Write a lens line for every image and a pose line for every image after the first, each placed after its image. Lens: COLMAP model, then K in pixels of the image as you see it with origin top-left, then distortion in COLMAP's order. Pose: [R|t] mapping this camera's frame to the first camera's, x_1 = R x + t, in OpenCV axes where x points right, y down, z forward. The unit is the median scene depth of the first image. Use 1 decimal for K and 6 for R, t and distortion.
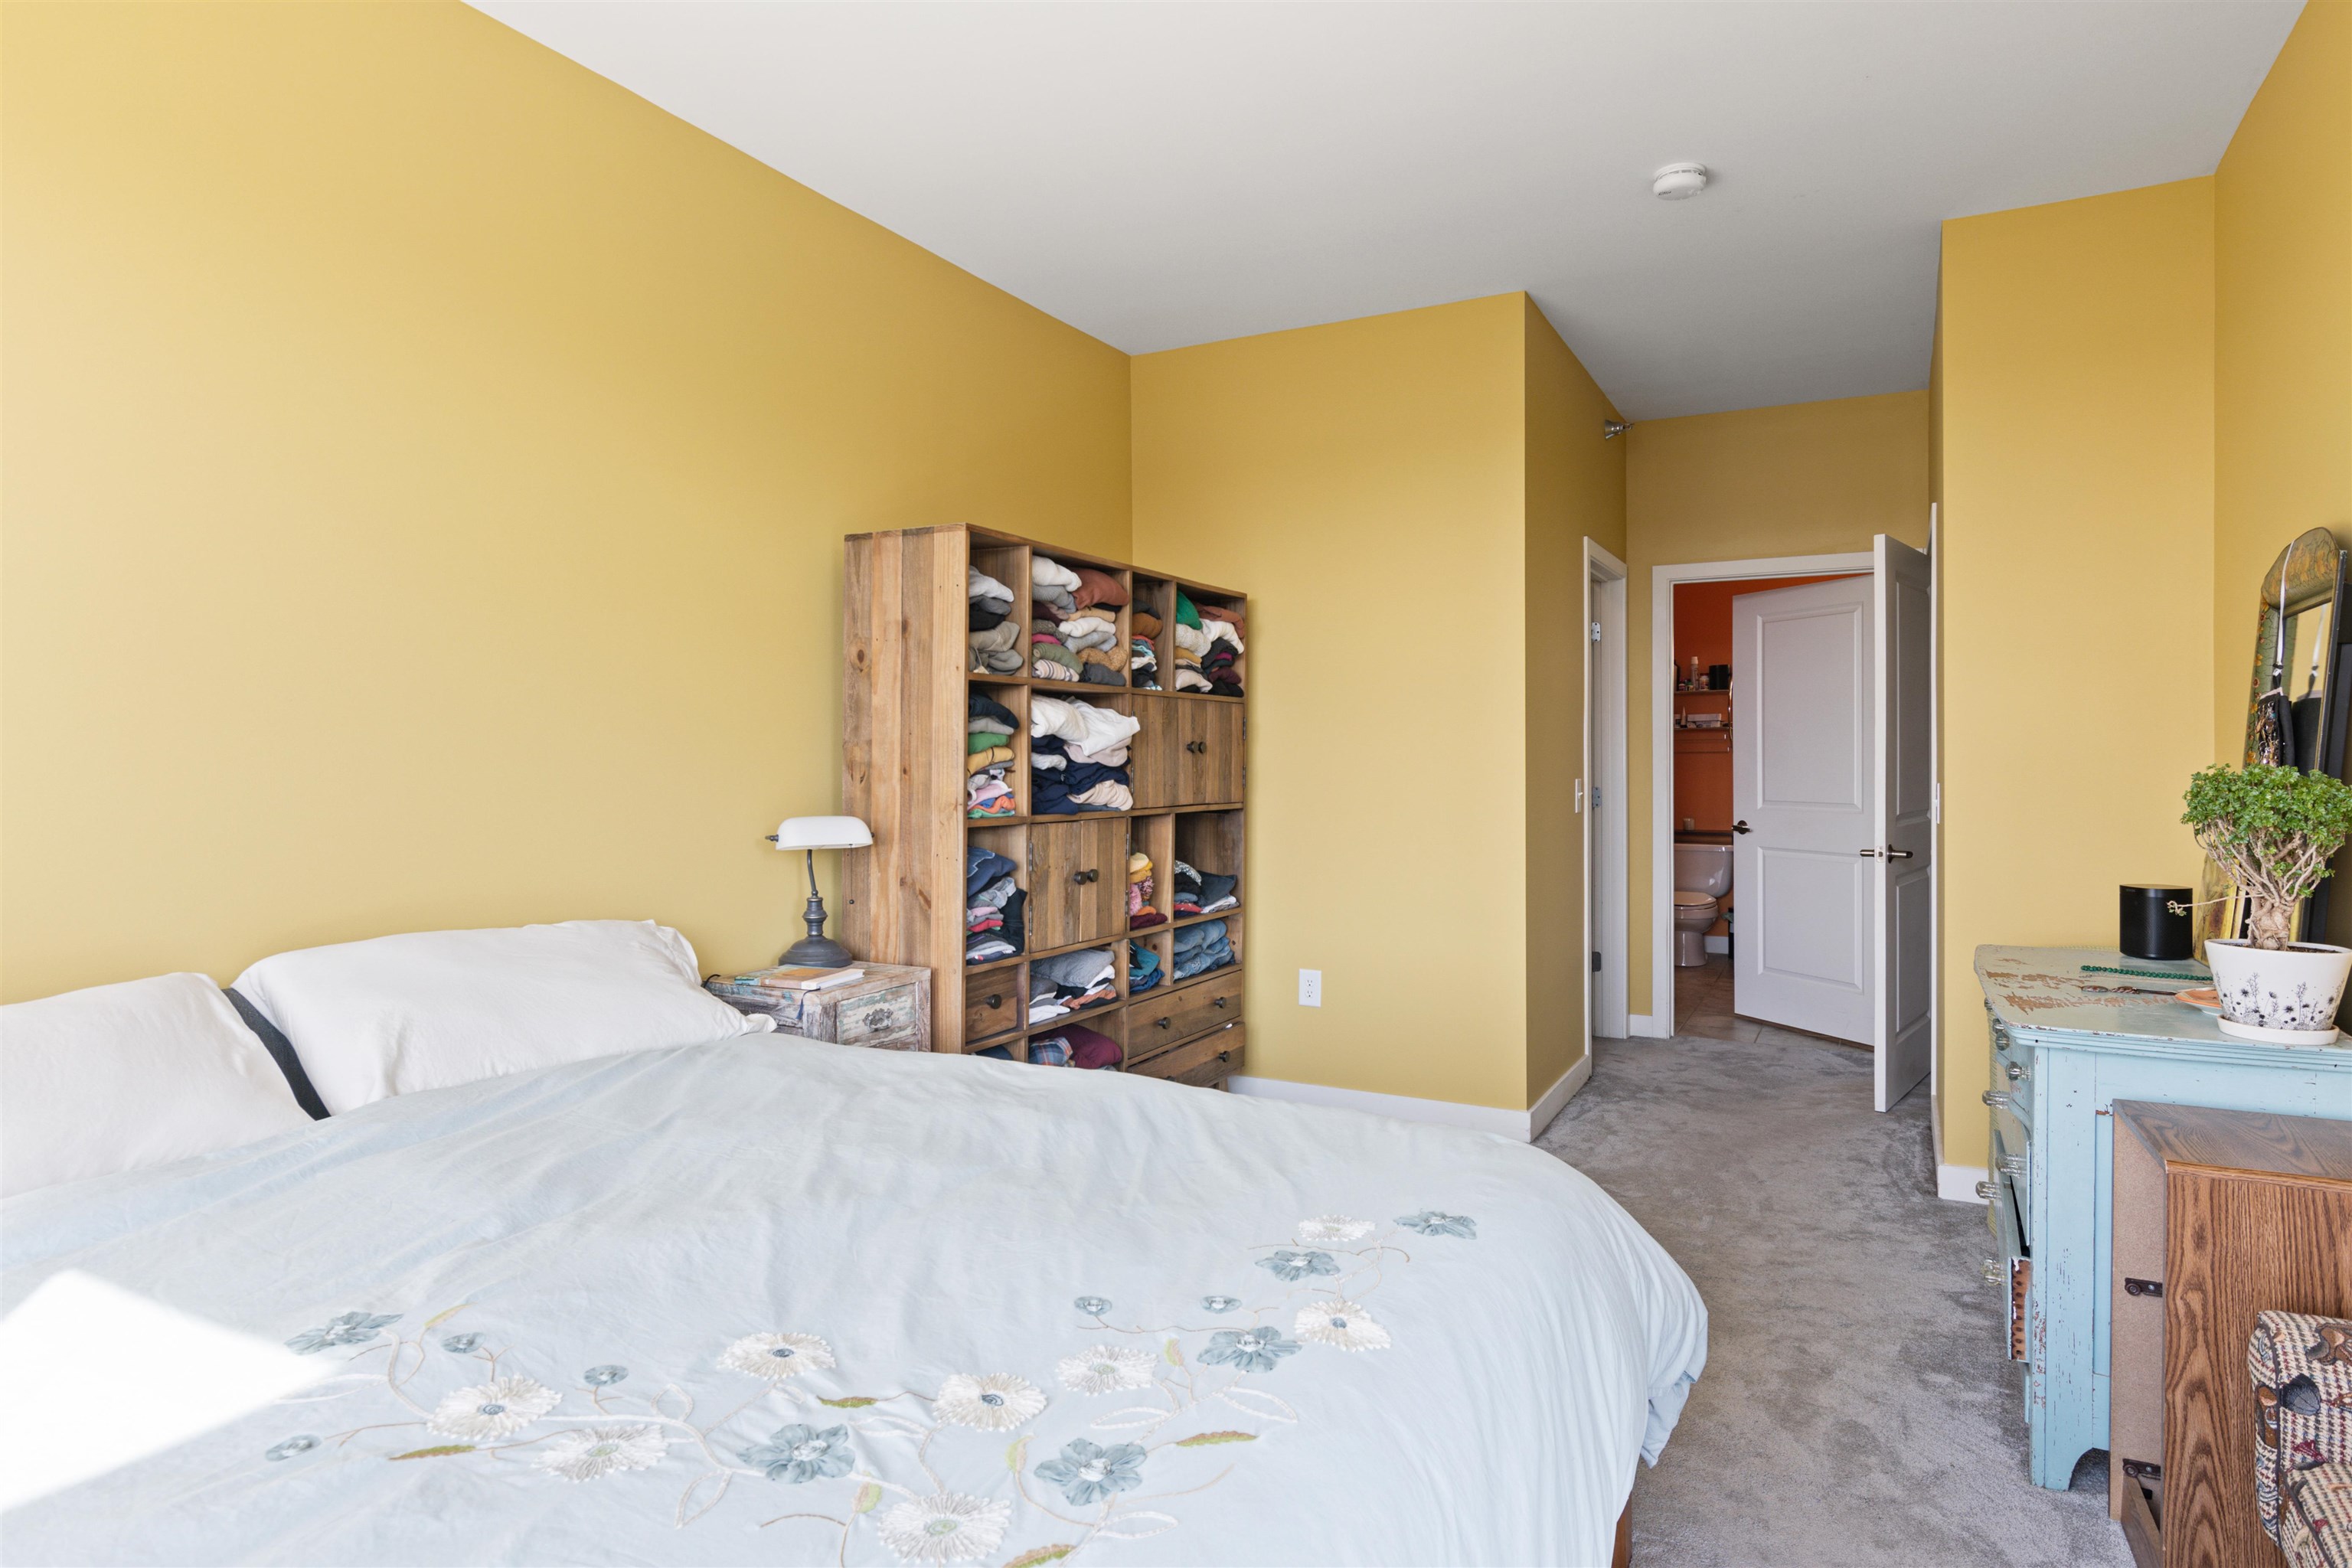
lens RADIAL K [[1328.4, 0, 1172.9], [0, 1328.4, 775.5], [0, 0, 1]] dist [-0.001713, 0.002662]
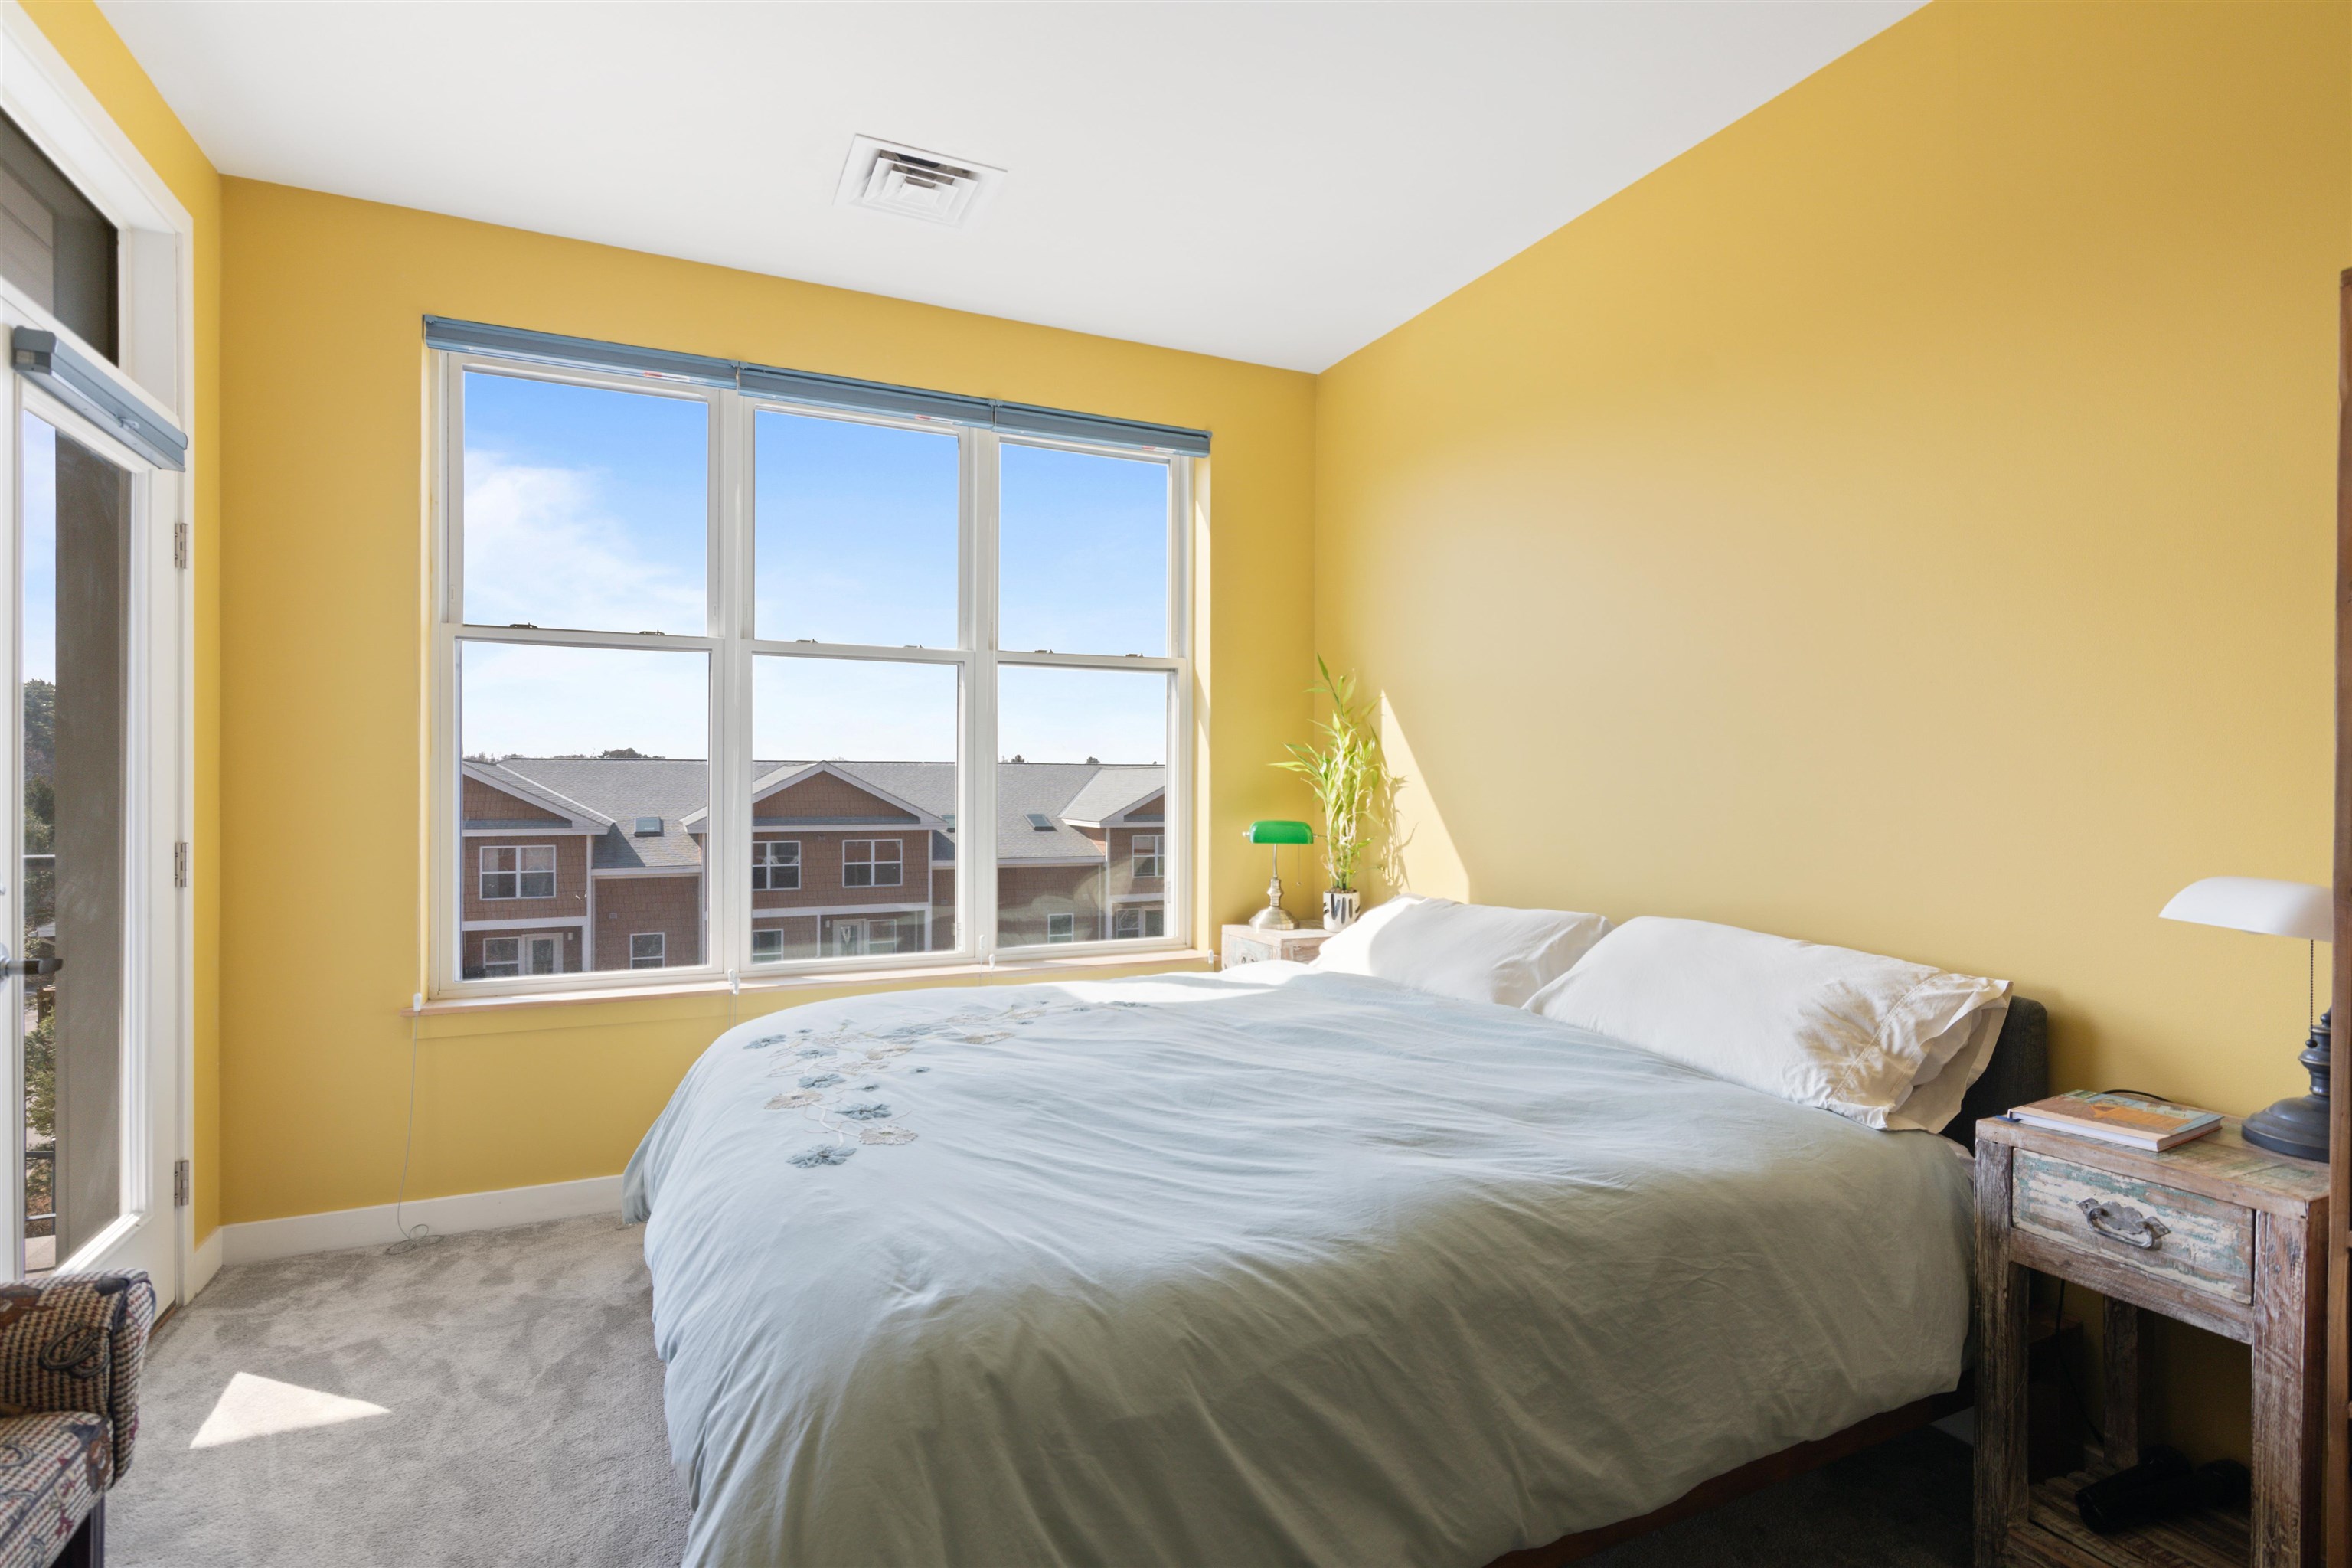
lens RADIAL K [[1152.7, 0, 1183.8], [0, 1152.7, 784.1], [0, 0, 1]] dist [-0.002827, 0.001324]
pose [[-0.601143, 0.004452, -0.799129, 0.616405], [-0.009705, 0.999870, 0.012871, -0.017470], [0.799082, 0.015493, -0.601022, 1.382210]]
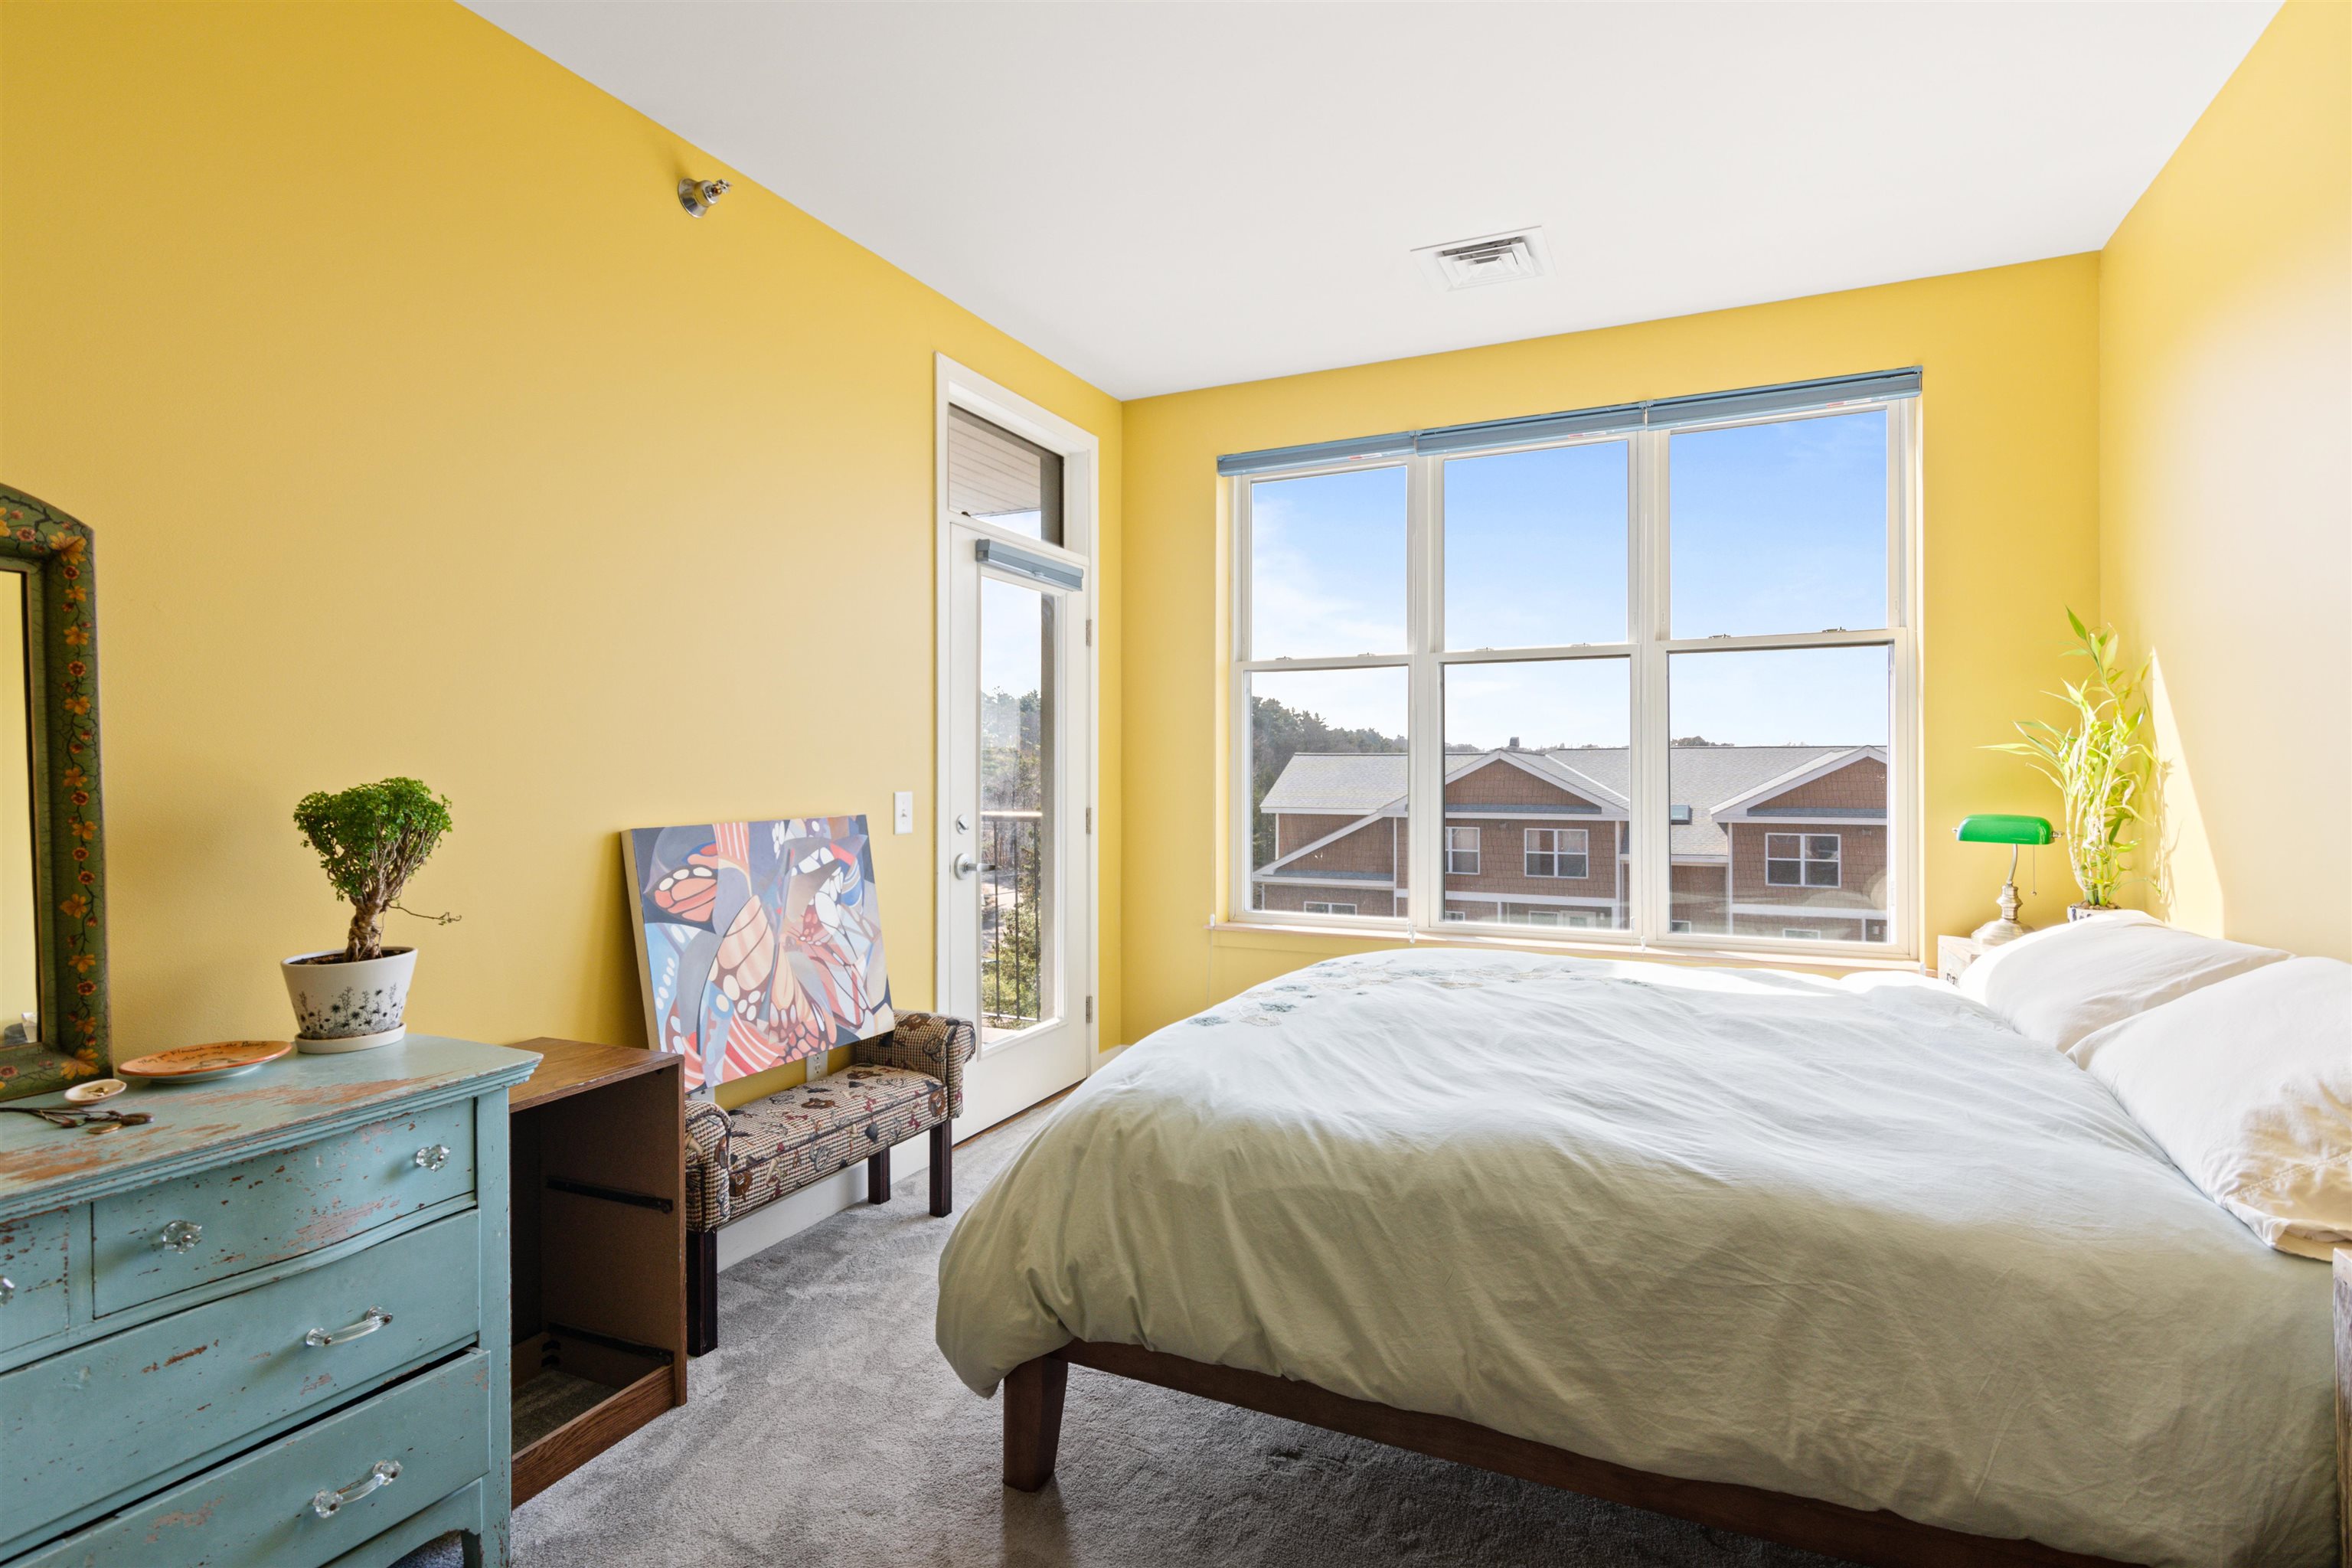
lens RADIAL K [[1152.7, 0, 1161.4], [0, 1152.7, 763.8], [0, 0, 1]] dist [-0.002827, 0.001324]
pose [[-0.998996, 0.005341, -0.044488, 0.241321], [0.005025, 0.999962, 0.007193, -0.022194], [0.044525, 0.006962, -0.998984, 1.881849]]
